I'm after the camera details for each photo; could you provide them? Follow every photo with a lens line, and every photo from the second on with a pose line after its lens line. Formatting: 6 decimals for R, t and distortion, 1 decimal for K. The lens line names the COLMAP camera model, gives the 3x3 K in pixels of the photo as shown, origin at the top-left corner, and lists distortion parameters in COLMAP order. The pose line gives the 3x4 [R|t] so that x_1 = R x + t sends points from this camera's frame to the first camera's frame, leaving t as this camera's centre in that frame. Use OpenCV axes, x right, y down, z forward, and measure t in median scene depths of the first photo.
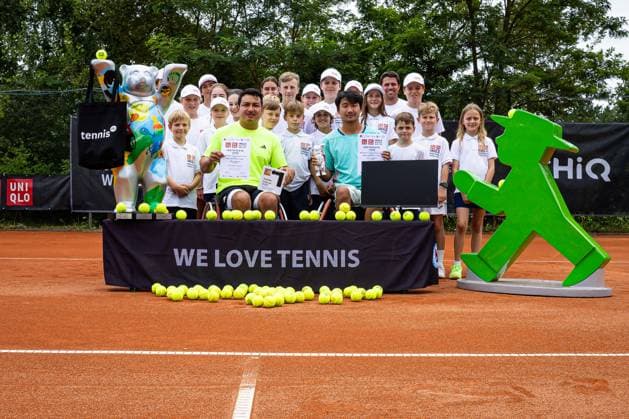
lens RADIAL K [[872.1, 0, 298.2], [0, 872.1, 210.3], [0, 0, 1]] dist [-0.070733, 0.038703]
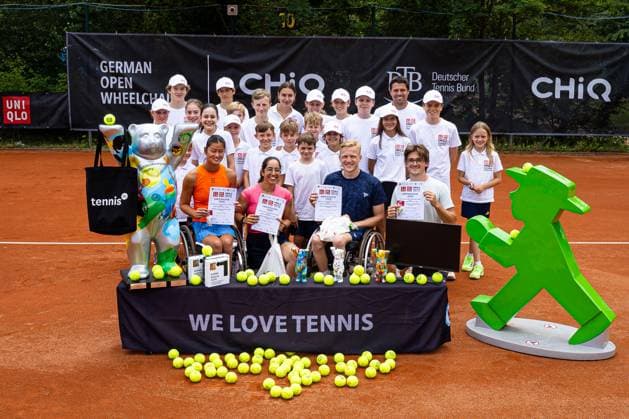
lens RADIAL K [[868.8, 0, 341.1], [0, 868.8, 194.6], [0, 0, 1]] dist [-0.085072, 0.050354]
pose [[0.998624, -0.001543, 0.052424, -0.019525], [-0.006172, 0.989163, 0.146690, -0.236758], [-0.052082, -0.146812, 0.987792, 0.024038]]
